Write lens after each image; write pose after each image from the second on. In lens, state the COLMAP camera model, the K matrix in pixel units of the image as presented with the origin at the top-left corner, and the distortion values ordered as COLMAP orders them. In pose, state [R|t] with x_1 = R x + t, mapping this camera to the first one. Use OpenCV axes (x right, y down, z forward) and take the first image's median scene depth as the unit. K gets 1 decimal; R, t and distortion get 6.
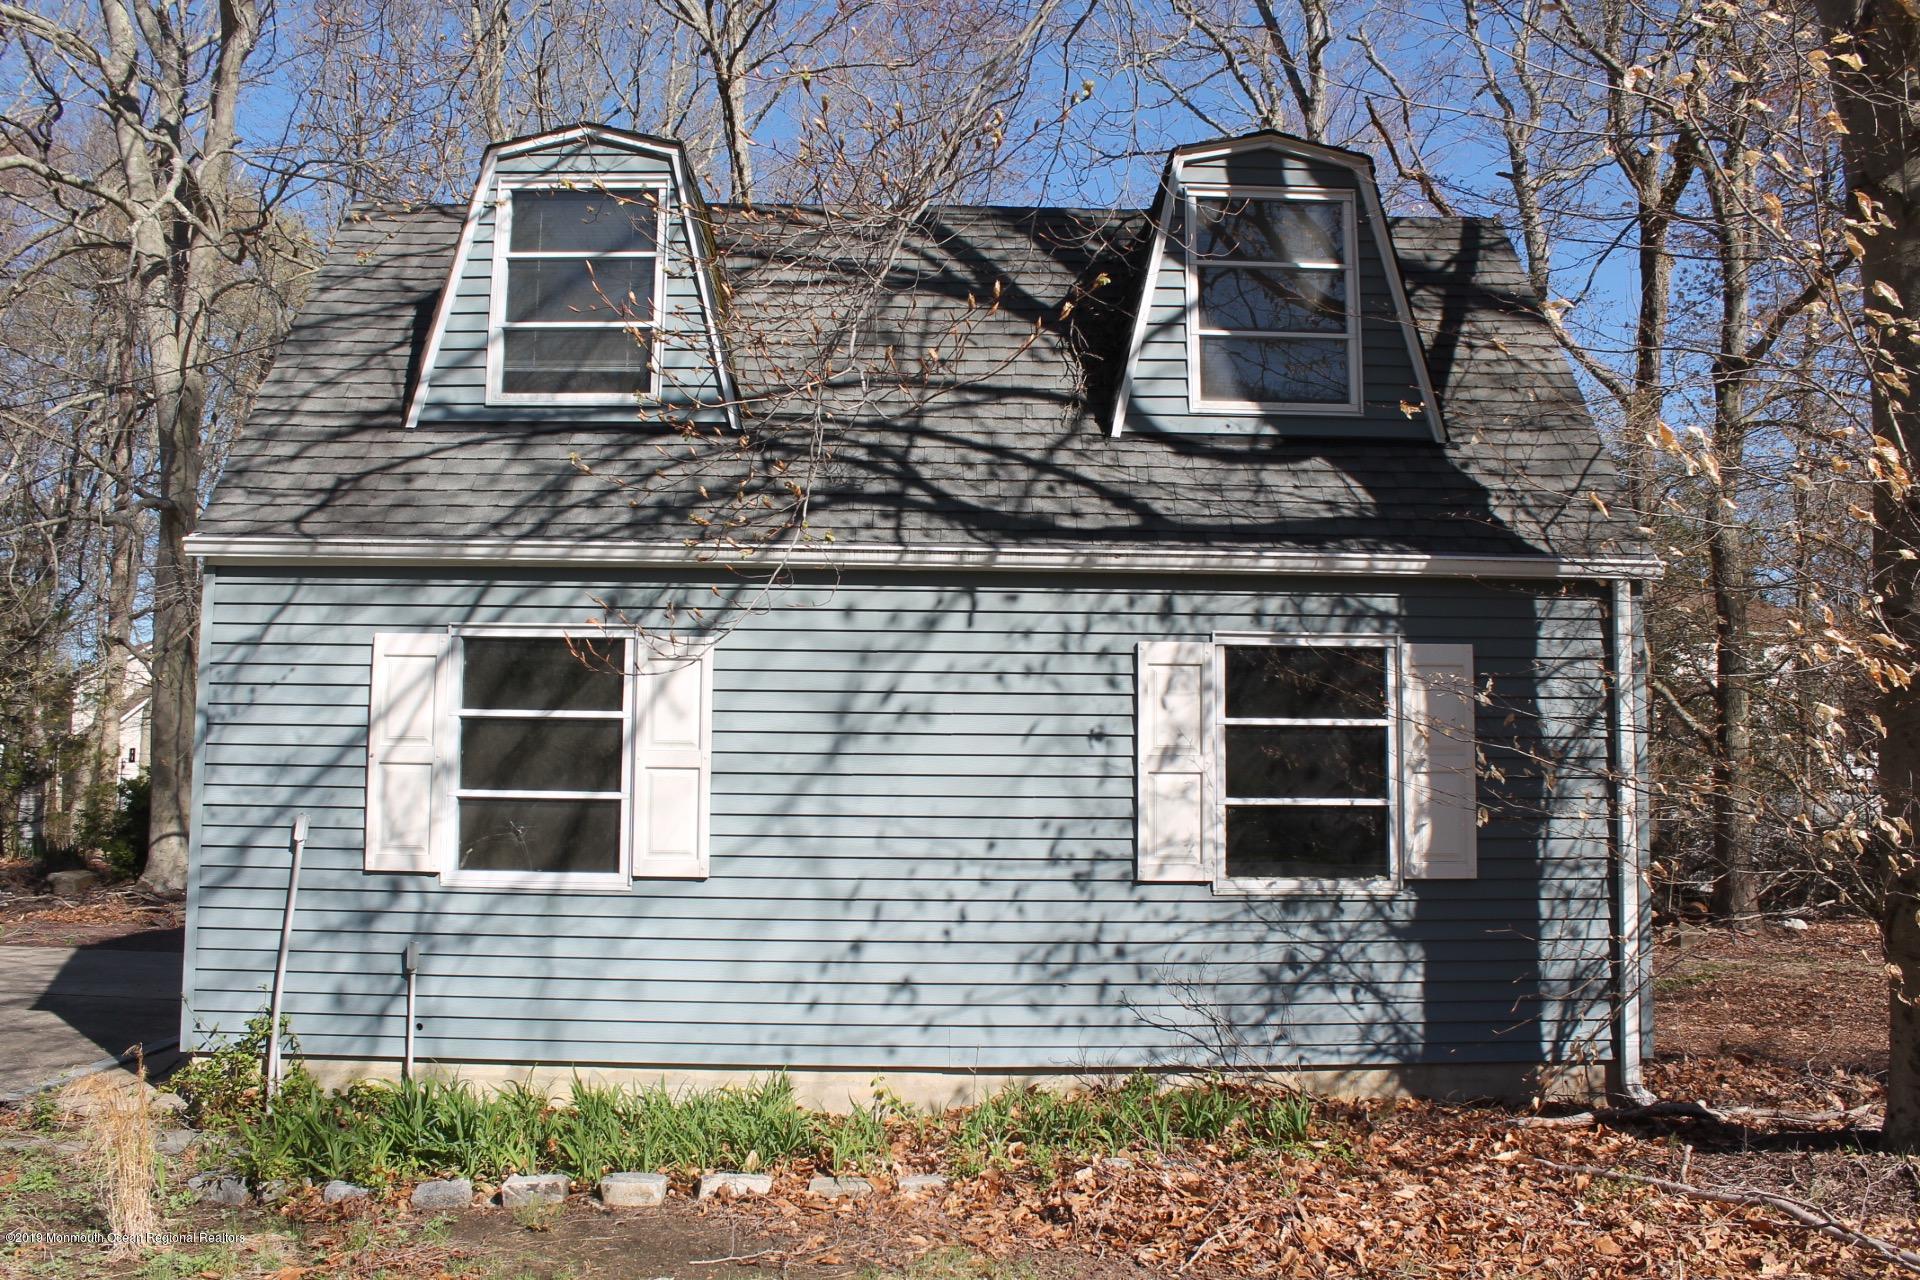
lens RADIAL K [[1604.4, 0, 959.9], [0, 1604.4, 655.3], [0, 0, 1]] dist [-0.127288, 0.008617]
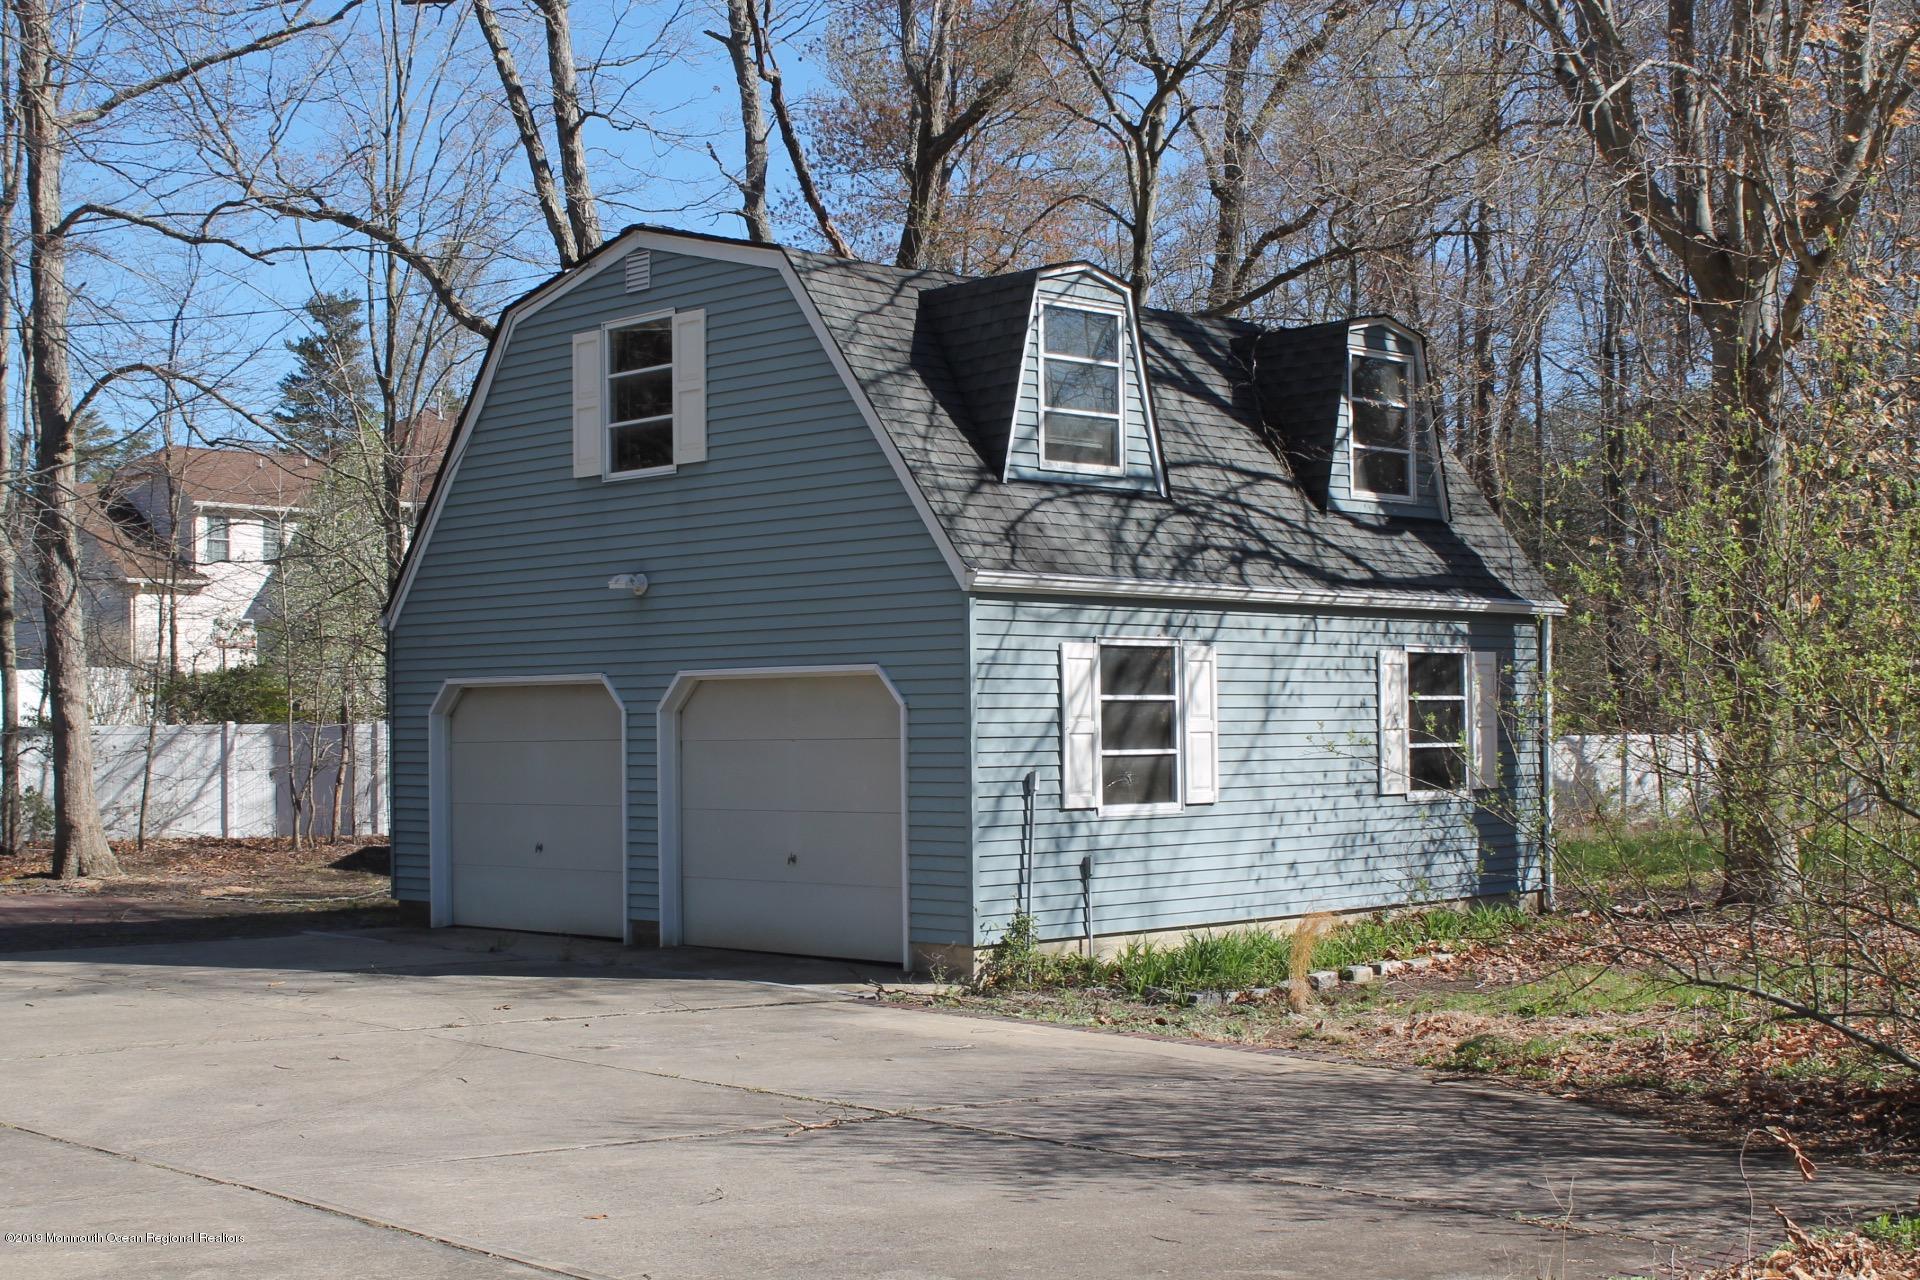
lens RADIAL K [[2525.6, 0, 959.3], [0, 2525.6, 638.8], [0, 0, 1]] dist [0.011124, 0.000000]
pose [[0.719586, 0.006536, 0.694372, -2.009465], [-0.050683, 0.997783, 0.043132, -0.110709], [-0.692551, -0.066230, 0.718322, -0.568583]]
